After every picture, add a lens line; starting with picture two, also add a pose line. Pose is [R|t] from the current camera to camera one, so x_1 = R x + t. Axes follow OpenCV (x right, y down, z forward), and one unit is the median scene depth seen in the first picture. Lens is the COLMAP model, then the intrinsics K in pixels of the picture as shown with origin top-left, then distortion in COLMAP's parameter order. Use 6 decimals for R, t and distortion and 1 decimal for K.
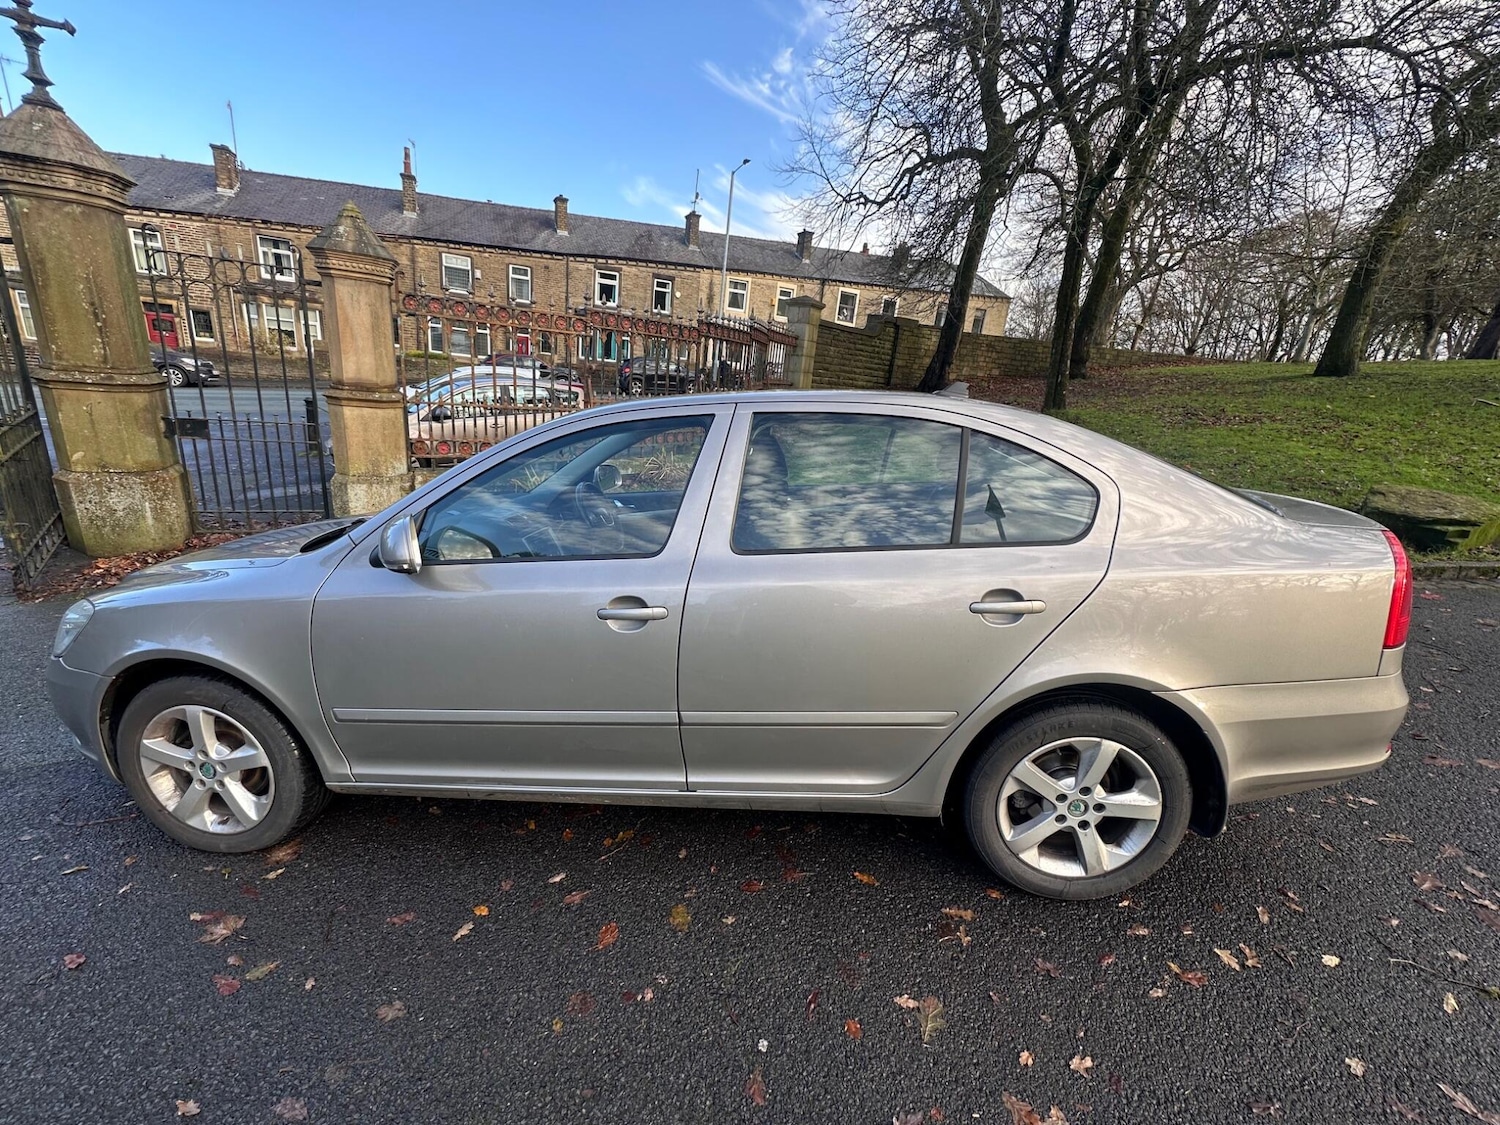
lens RADIAL K [[595.4, 0, 749.1], [0, 595.4, 560.5], [0, 0, 1]] dist [-0.005153, 0.000573]
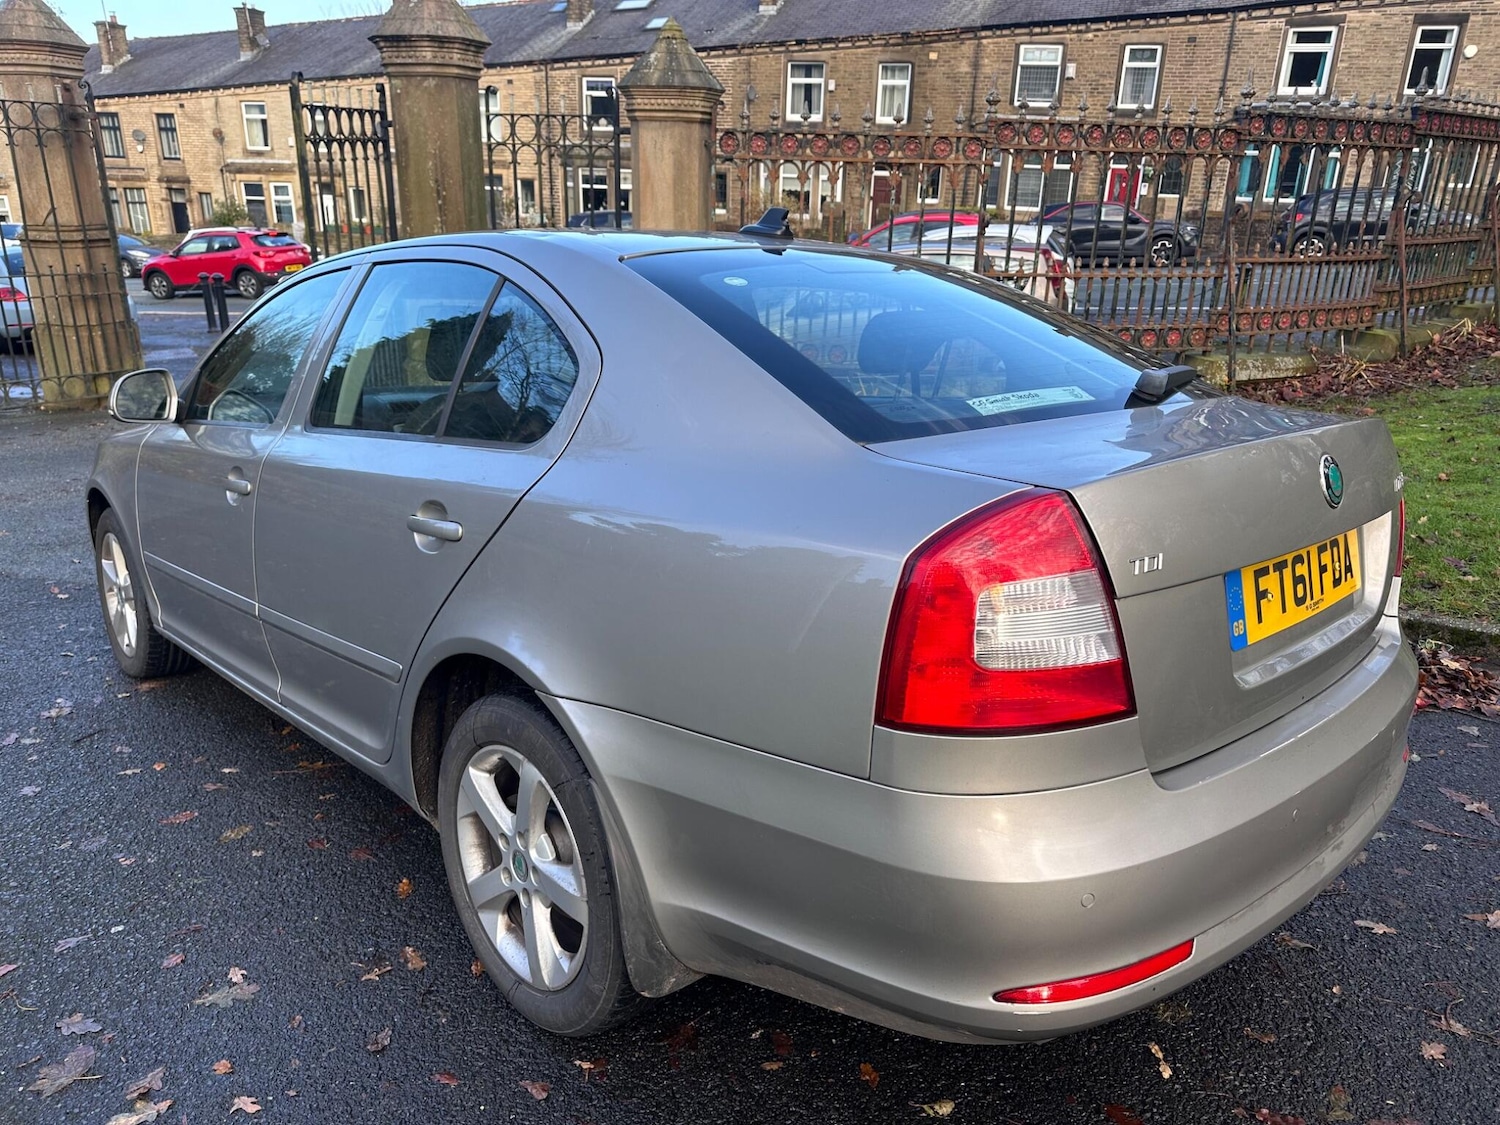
lens RADIAL K [[1062.2, 0, 748.3], [0, 1062.2, 562.3], [0, 0, 1]] dist [0.018996, -0.025165]
pose [[0.737676, 0.152318, -0.657749, 0.456025], [-0.157350, 0.986178, 0.051903, -0.000703], [0.656563, 0.065209, 0.751447, 0.088754]]
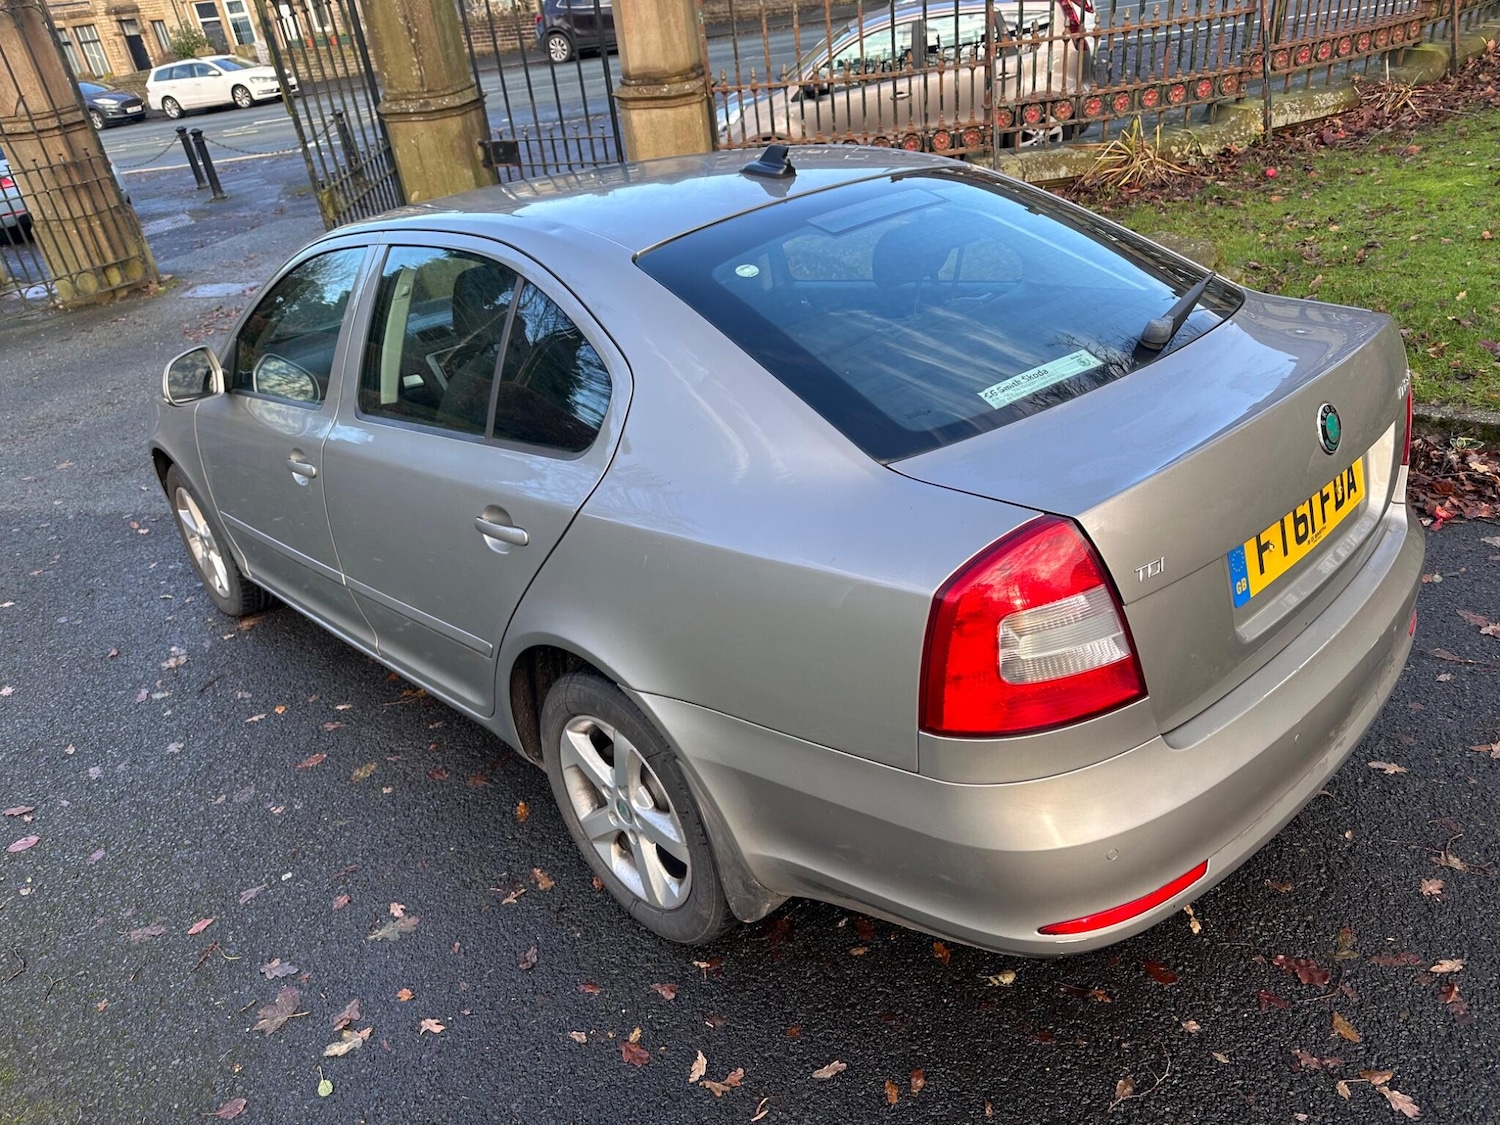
lens RADIAL K [[1062.8, 0, 750.0], [0, 1062.8, 562.5], [0, 0, 1]] dist [0.024333, -0.030961]
pose [[0.733720, 0.199604, -0.649471, 0.464859], [-0.035327, 0.965790, 0.256909, -0.072179], [0.678532, -0.165555, 0.715671, 0.067072]]
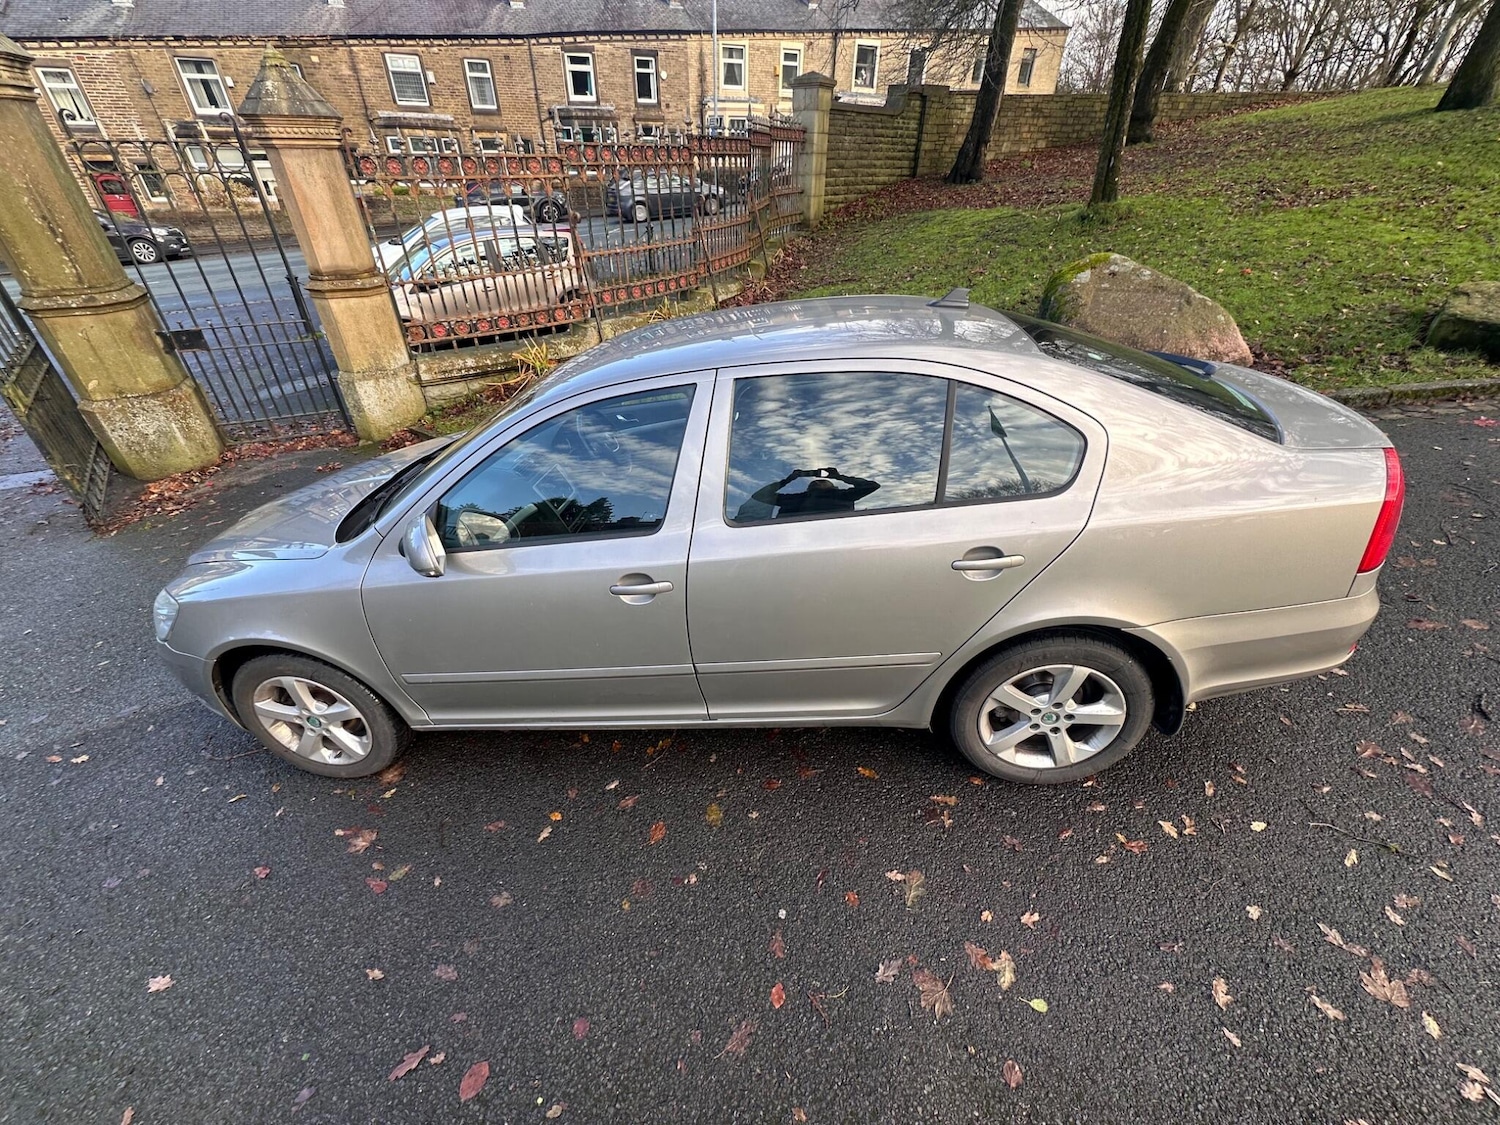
lens RADIAL K [[596.5, 0, 748.9], [0, 596.5, 560.3], [0, 0, 1]] dist [-0.005934, 0.000817]
pose [[0.995338, -0.073041, -0.062991, 0.022919], [0.087860, 0.956058, 0.279704, -0.076864], [0.039793, -0.283934, 0.958018, -0.009724]]
